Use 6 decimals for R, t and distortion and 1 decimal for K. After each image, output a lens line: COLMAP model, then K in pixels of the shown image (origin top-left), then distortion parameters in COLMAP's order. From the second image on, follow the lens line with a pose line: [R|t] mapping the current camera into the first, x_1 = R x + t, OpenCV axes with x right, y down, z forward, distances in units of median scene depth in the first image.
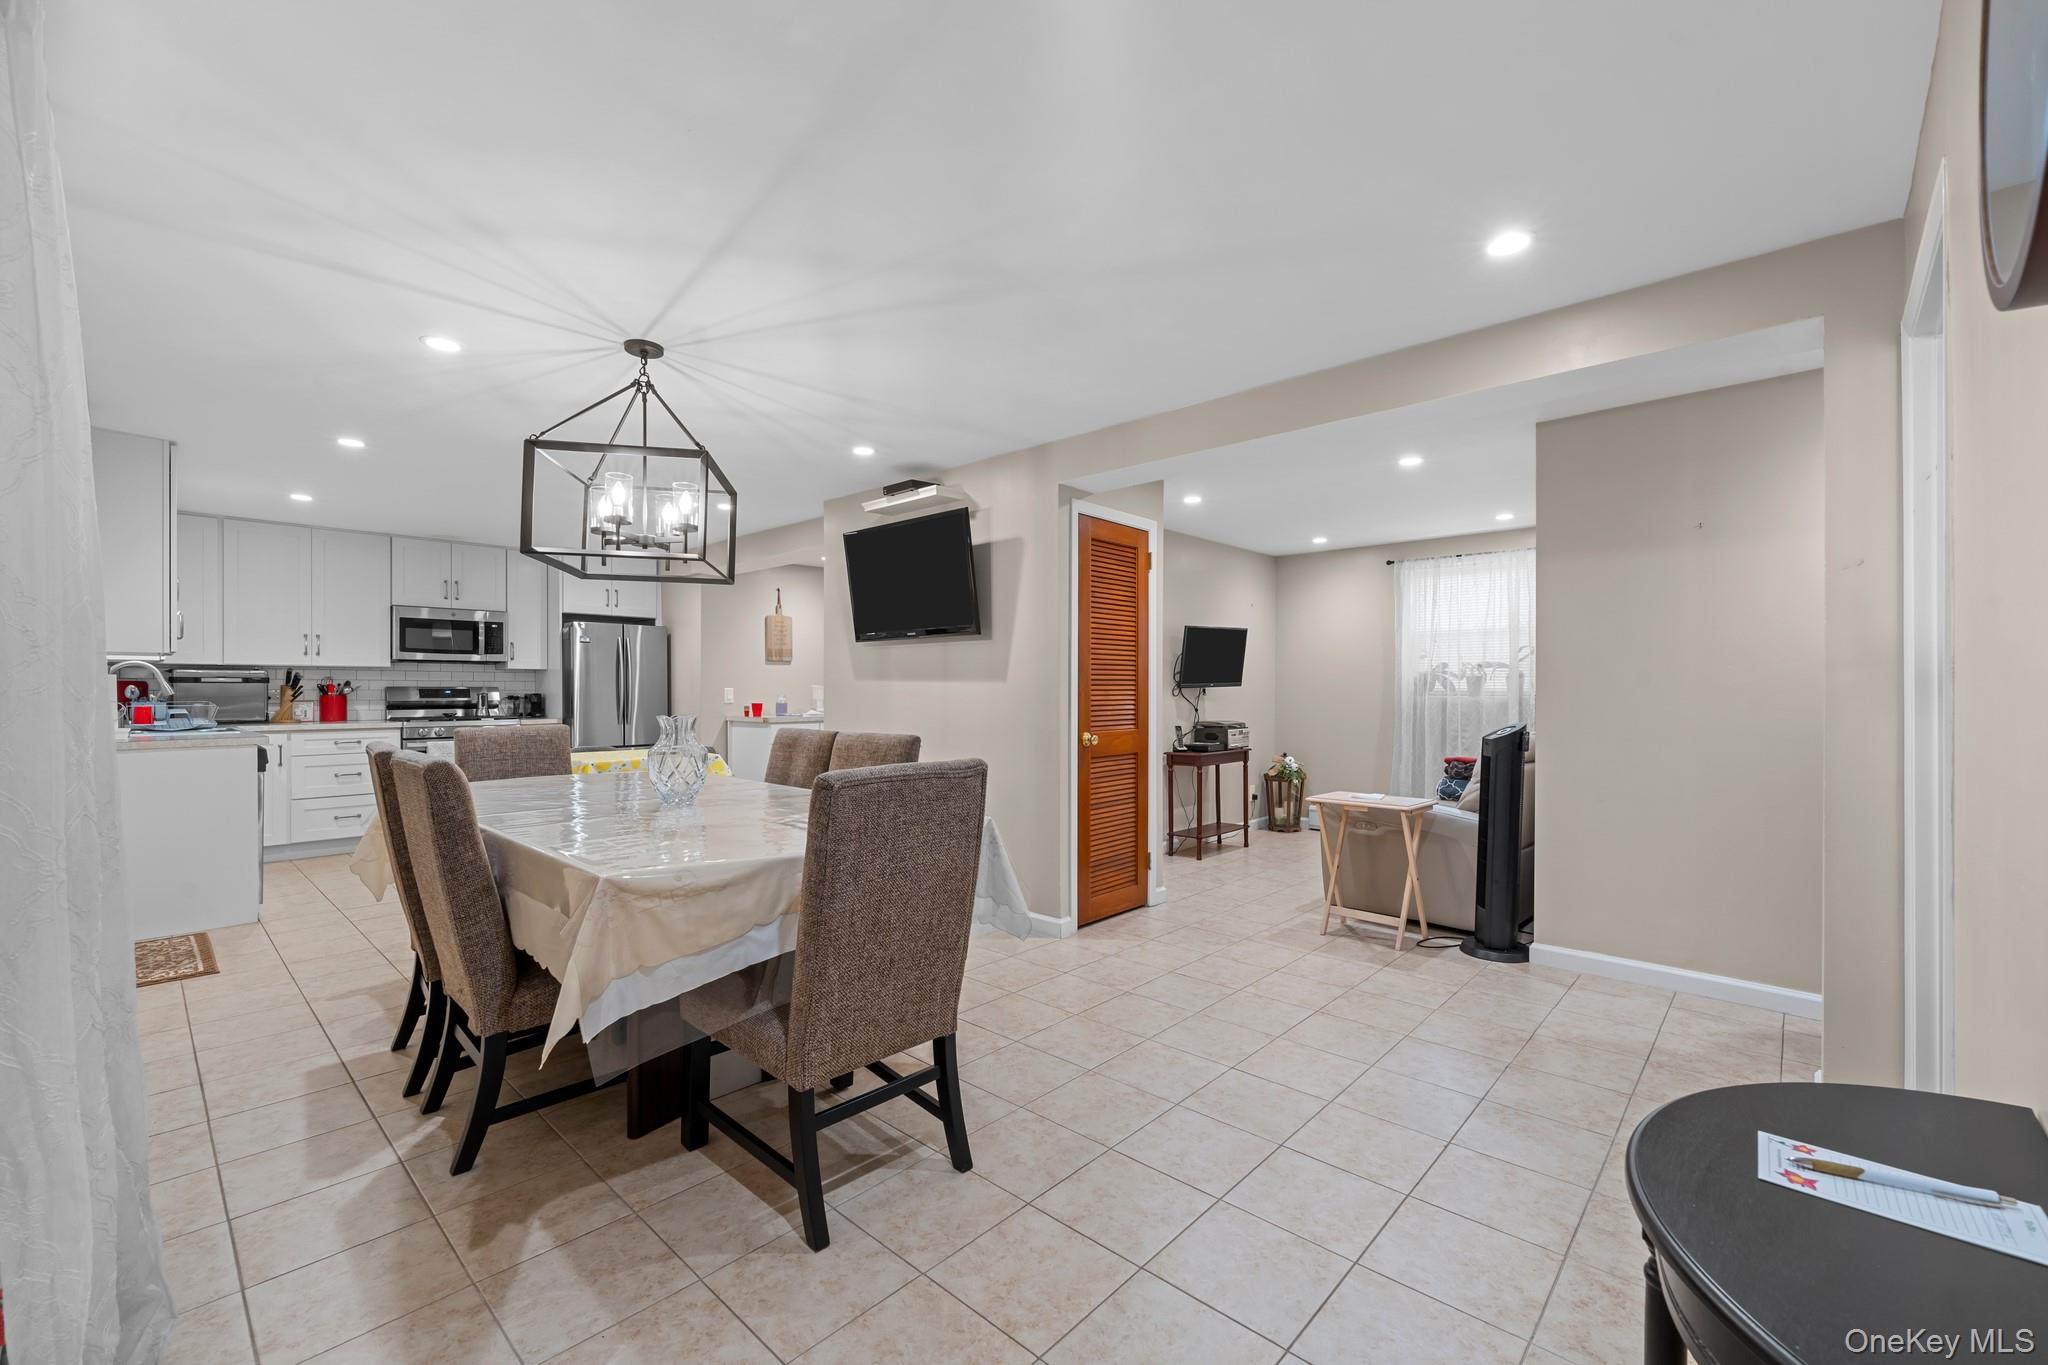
lens RADIAL K [[837.9, 0, 1019.4], [0, 837.9, 685.2], [0, 0, 1]] dist [-0.000973, -0.000254]
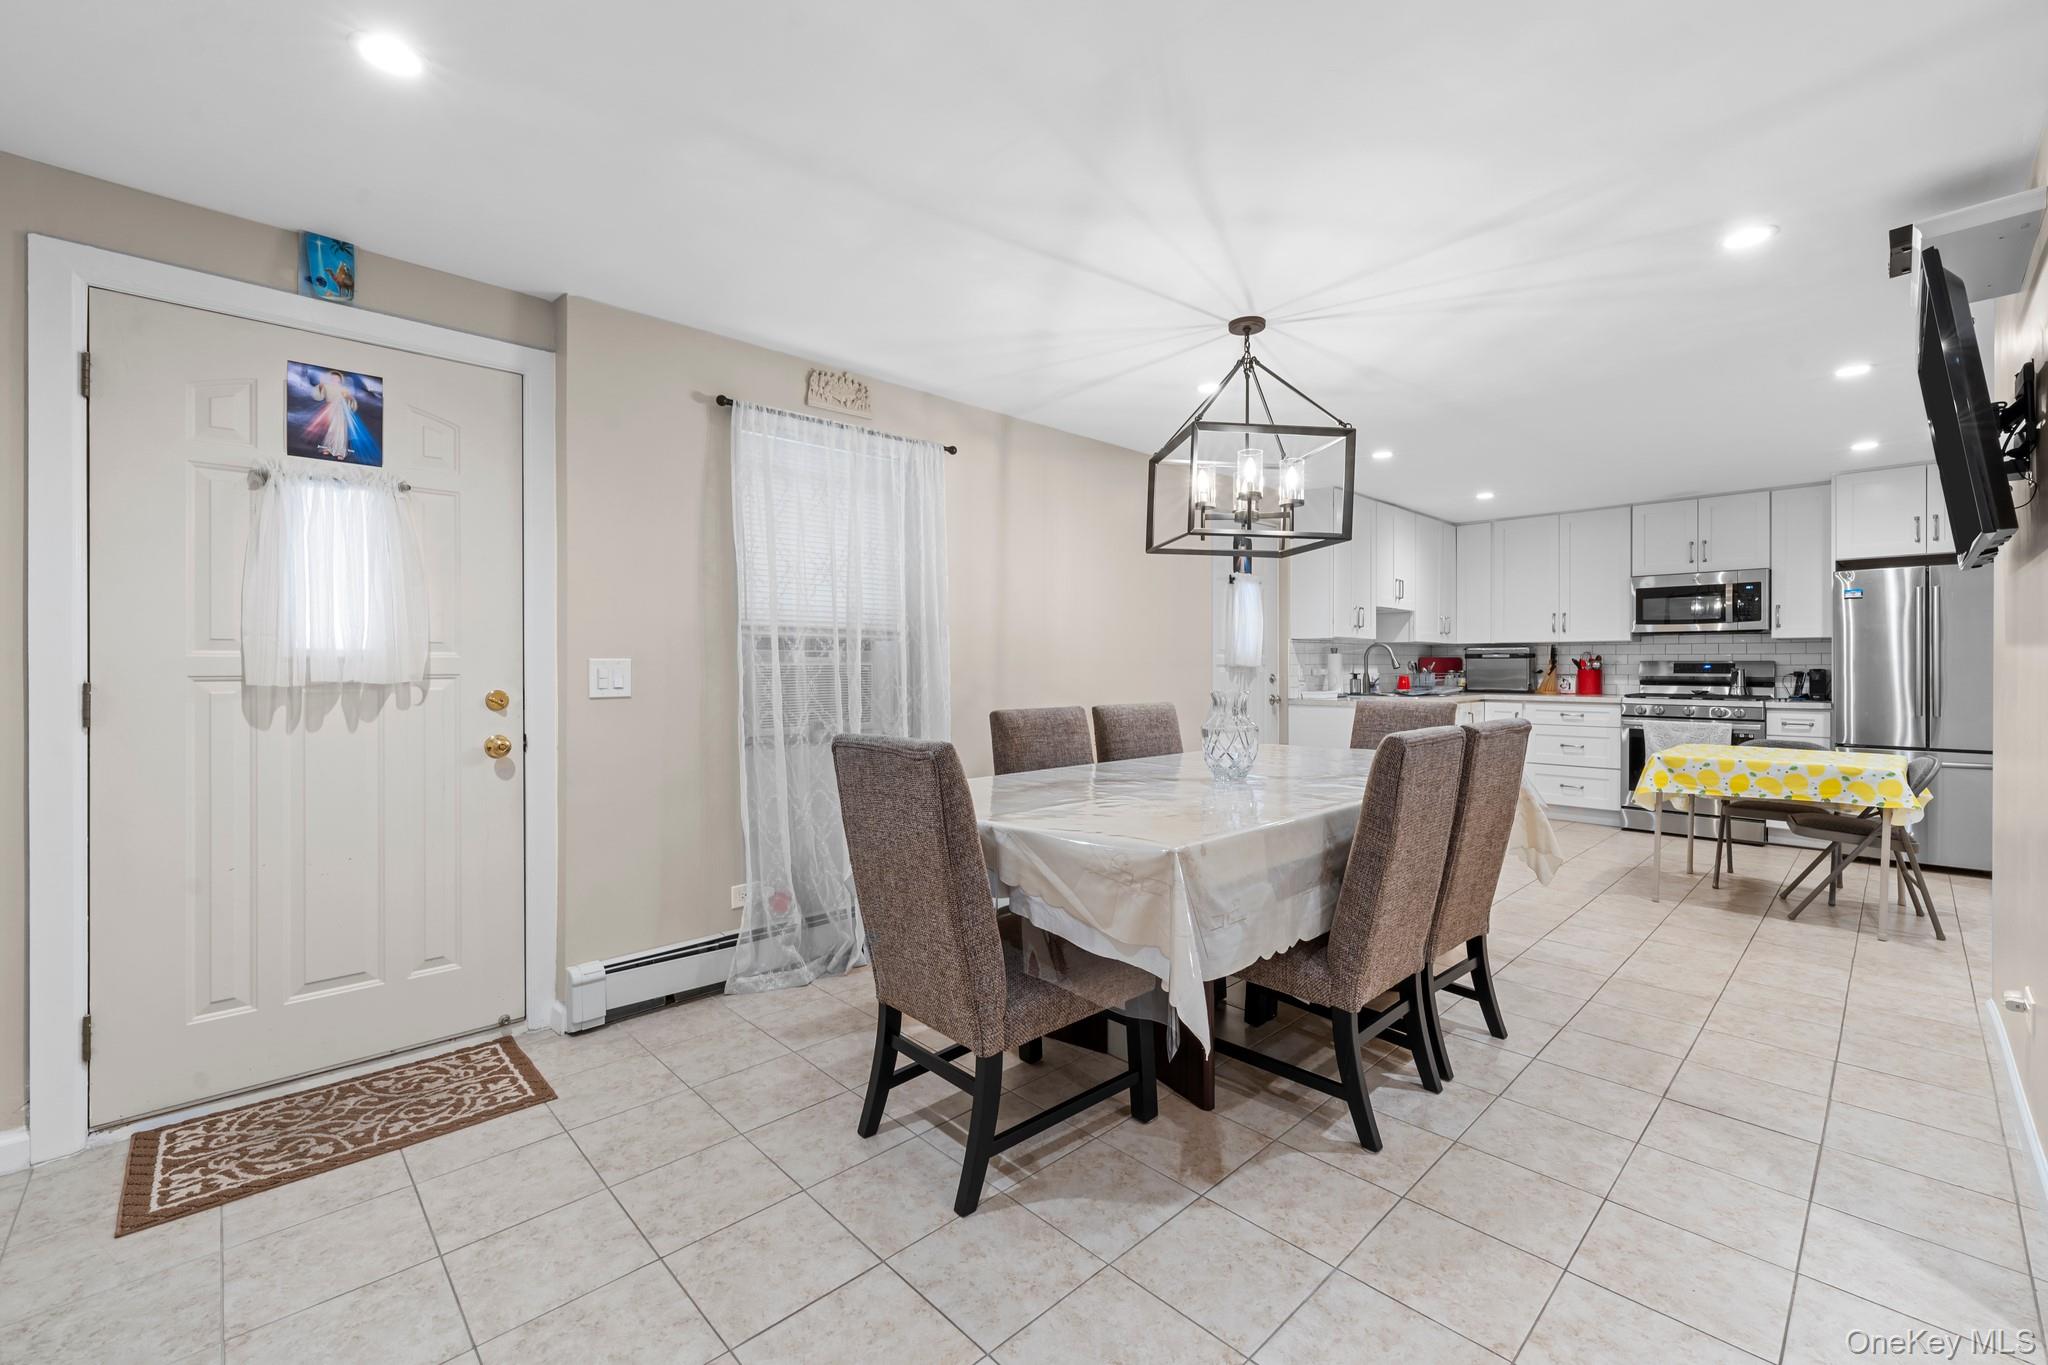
lens RADIAL K [[837.9, 0, 1026.6], [0, 837.9, 665.5], [0, 0, 1]] dist [-0.000973, -0.000254]
pose [[-0.052444, 0.002300, -0.998621, 0.243587], [0.006042, 0.999980, 0.001986, 0.000703], [0.998606, -0.005930, -0.052457, 0.337176]]
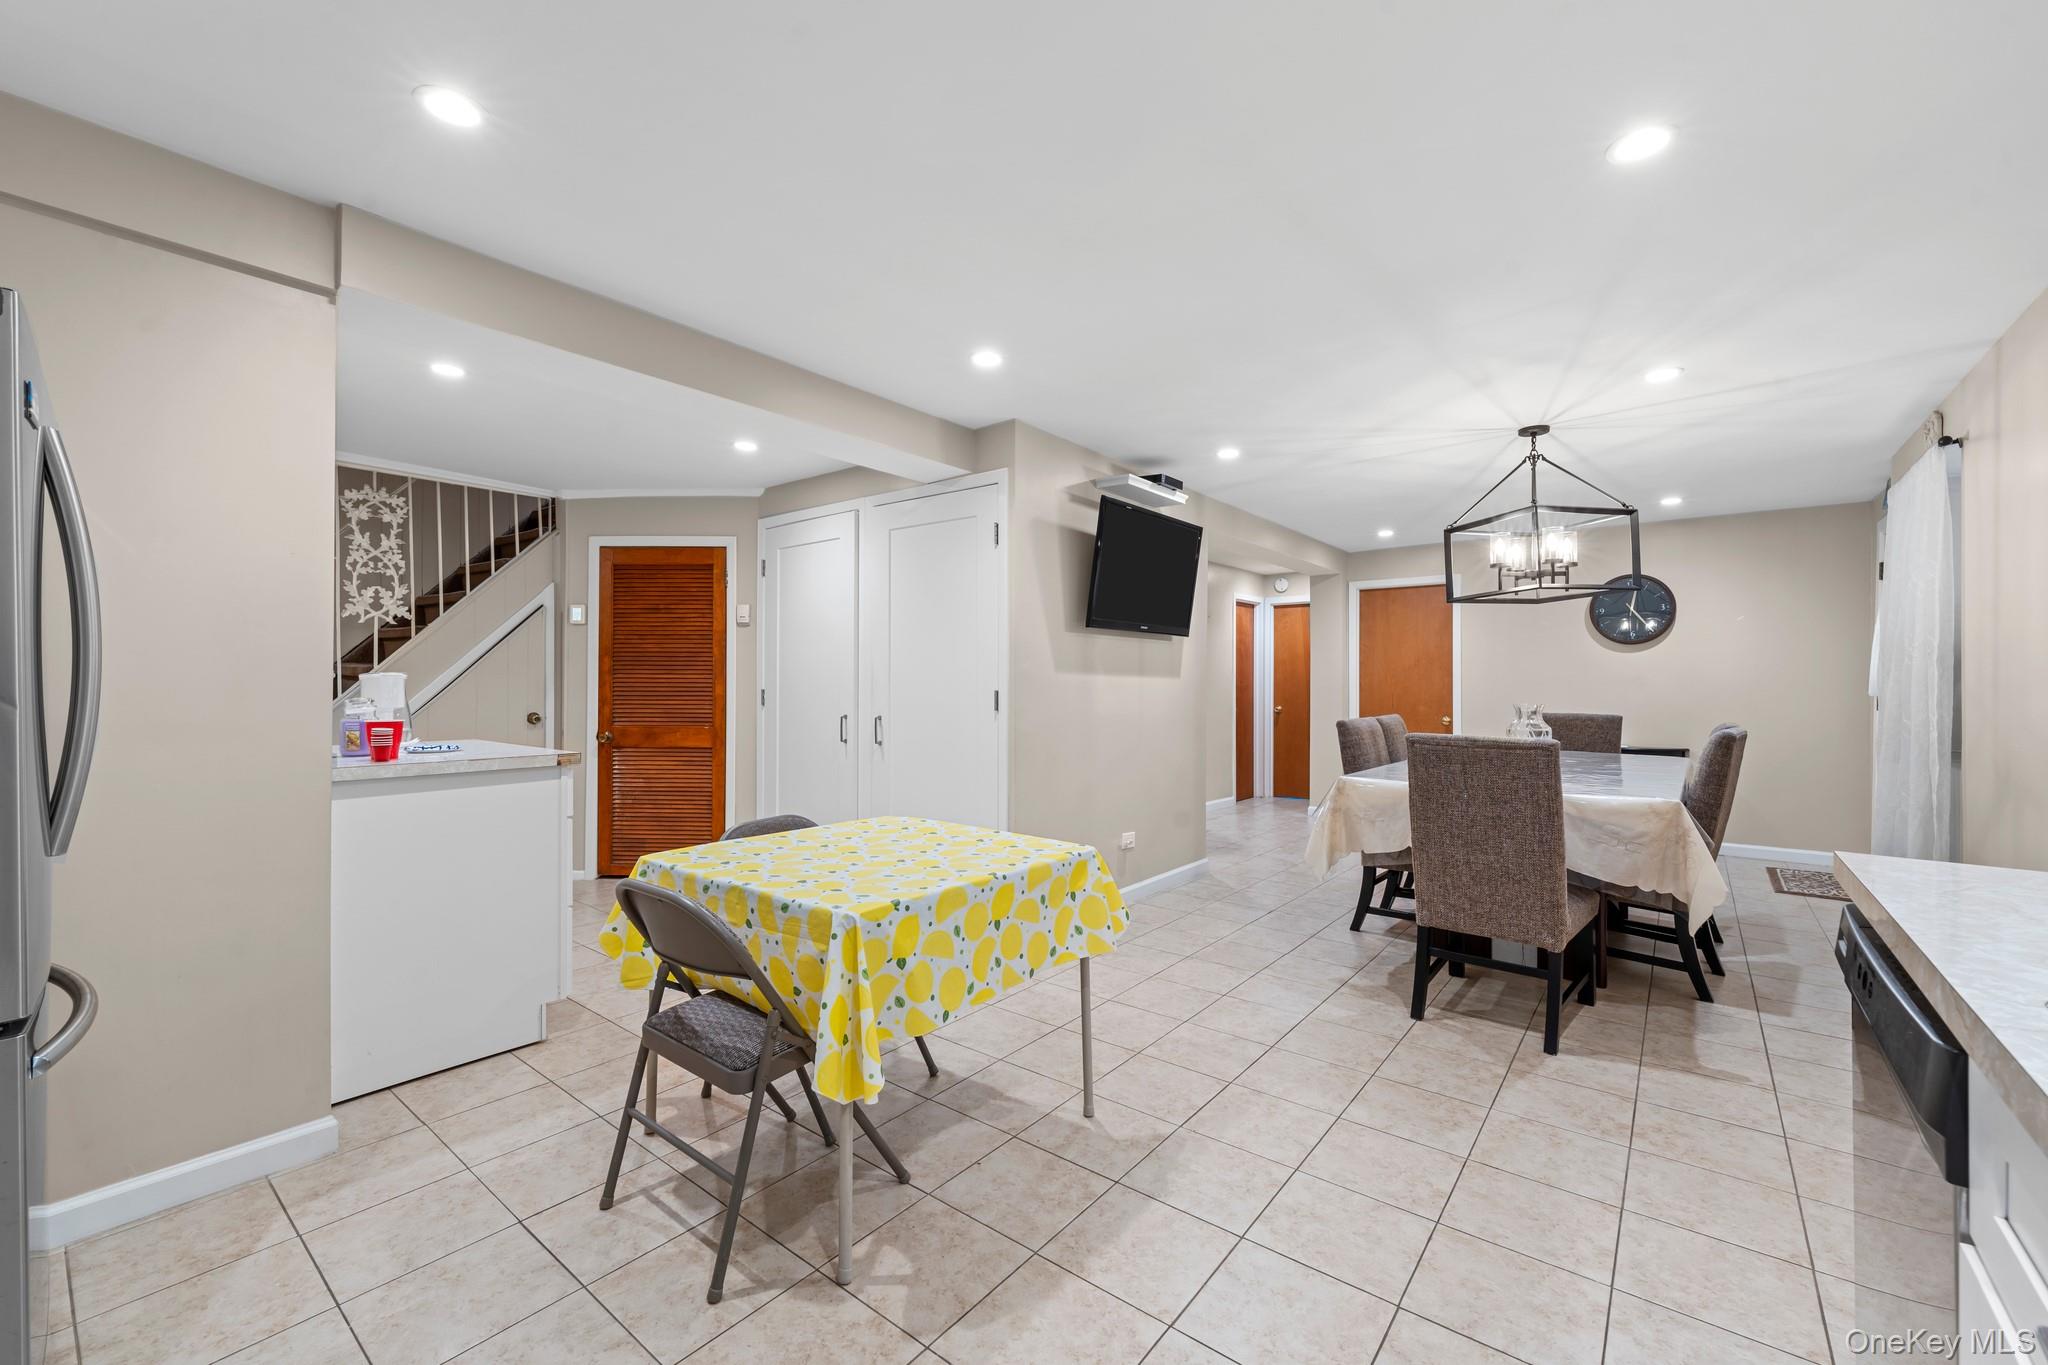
lens RADIAL K [[837.9, 0, 1016.2], [0, 837.9, 680.2], [0, 0, 1]] dist [-0.000973, -0.000254]
pose [[-0.074835, 0.001977, 0.997194, -0.735613], [-0.009912, 0.999947, -0.002726, 0.002218], [-0.997147, -0.010088, -0.074811, 0.823749]]
